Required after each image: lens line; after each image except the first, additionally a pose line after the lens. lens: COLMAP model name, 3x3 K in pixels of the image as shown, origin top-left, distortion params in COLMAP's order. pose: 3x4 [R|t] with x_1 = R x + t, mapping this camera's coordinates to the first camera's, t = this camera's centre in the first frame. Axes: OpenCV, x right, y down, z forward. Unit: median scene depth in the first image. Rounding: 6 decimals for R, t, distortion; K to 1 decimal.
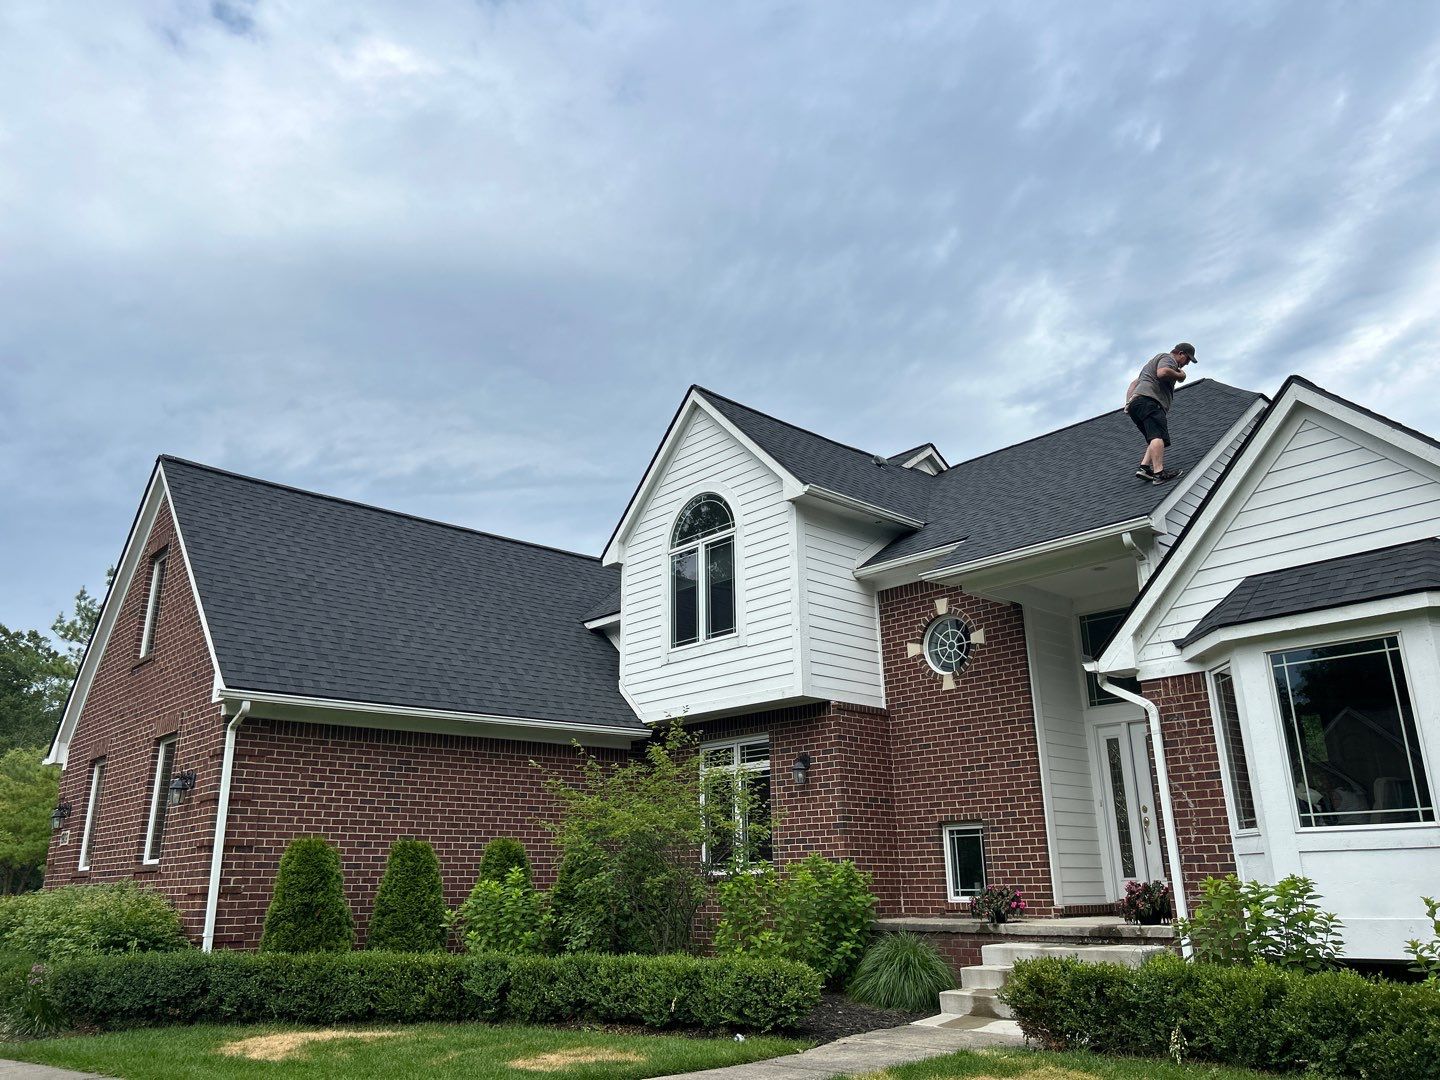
lens RADIAL K [[1105.5, 0, 692.8], [0, 1105.5, 513.8], [0, 0, 1]] dist [0.041790, -0.059840]
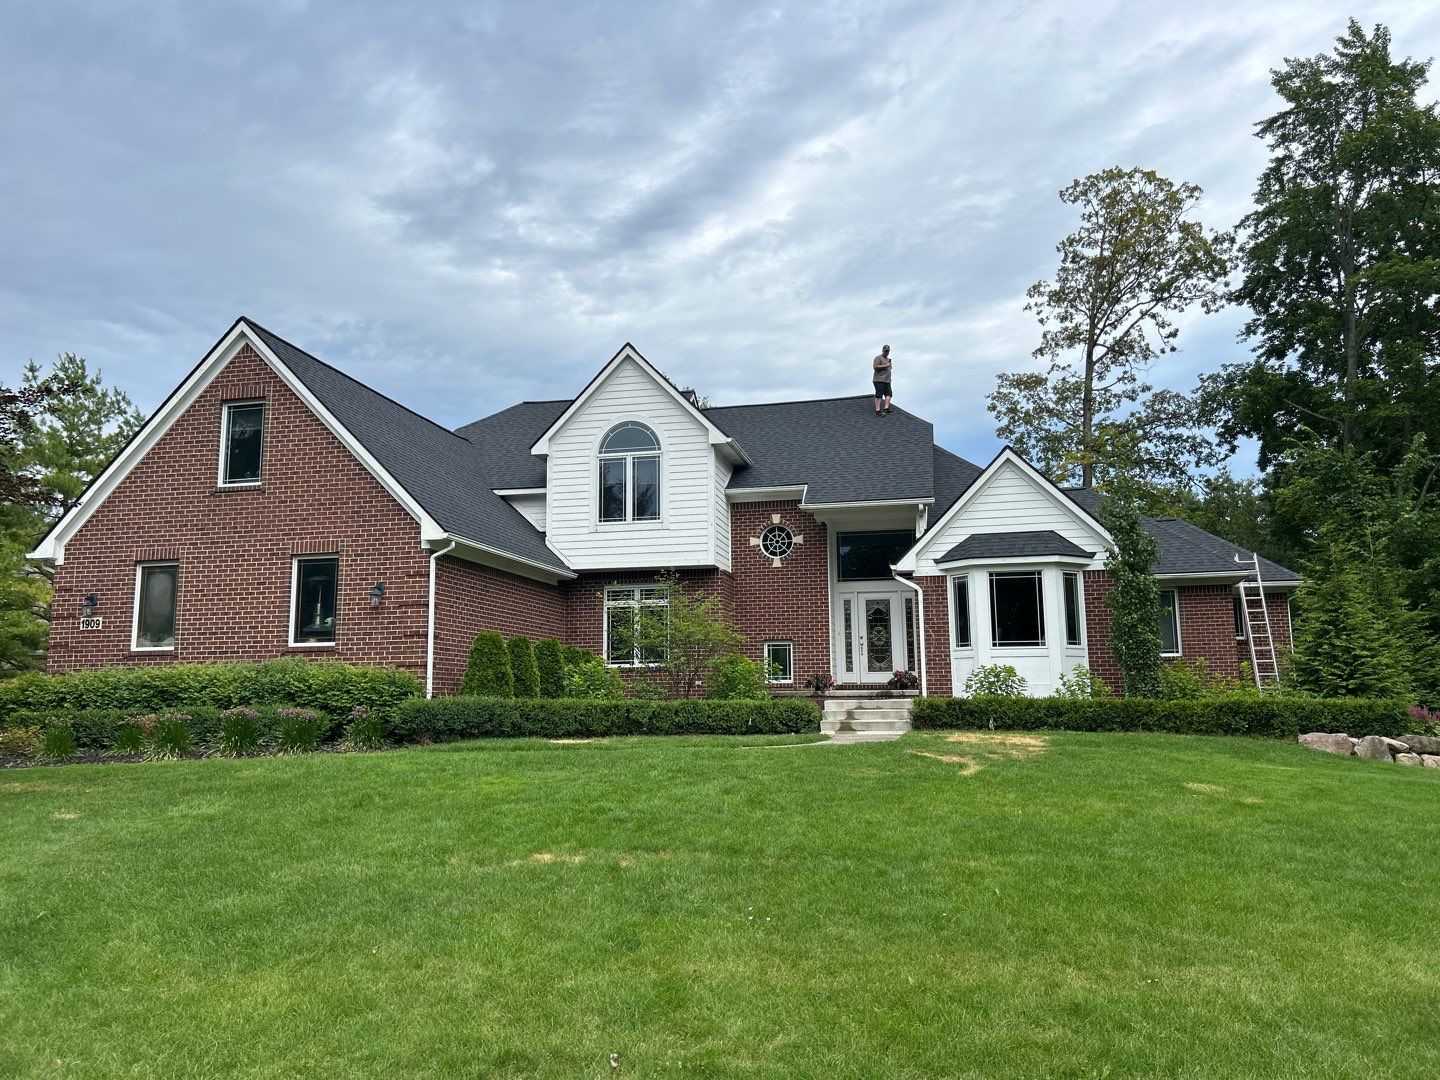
lens RADIAL K [[1105.5, 0, 712.7], [0, 1105.5, 538.7], [0, 0, 1]] dist [0.041790, -0.059840]
pose [[0.811381, 0.093785, 0.576945, -0.835200], [-0.189138, 0.976067, 0.107327, -0.050862], [-0.553072, -0.196206, 0.809701, -0.332337]]
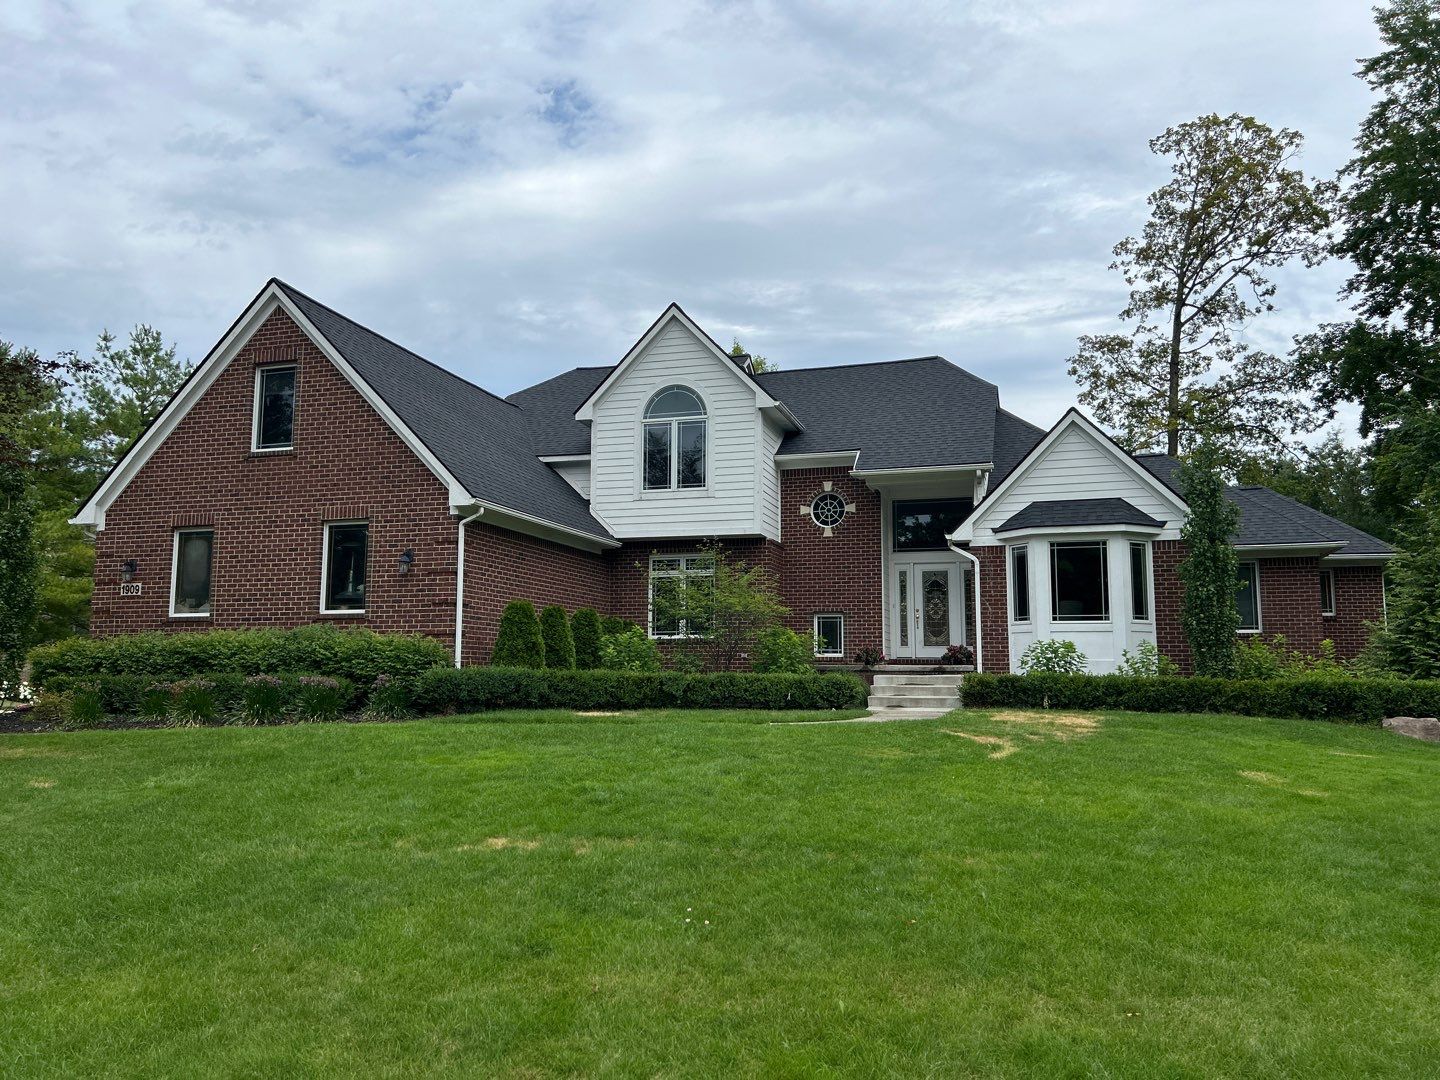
lens RADIAL K [[1105.5, 0, 717.3], [0, 1105.5, 554.3], [0, 0, 1]] dist [0.041790, -0.059840]
pose [[0.850772, 0.075401, 0.520098, -0.757996], [-0.182991, 0.970225, 0.158676, -0.048333], [-0.492648, -0.230171, 0.839238, -0.316285]]
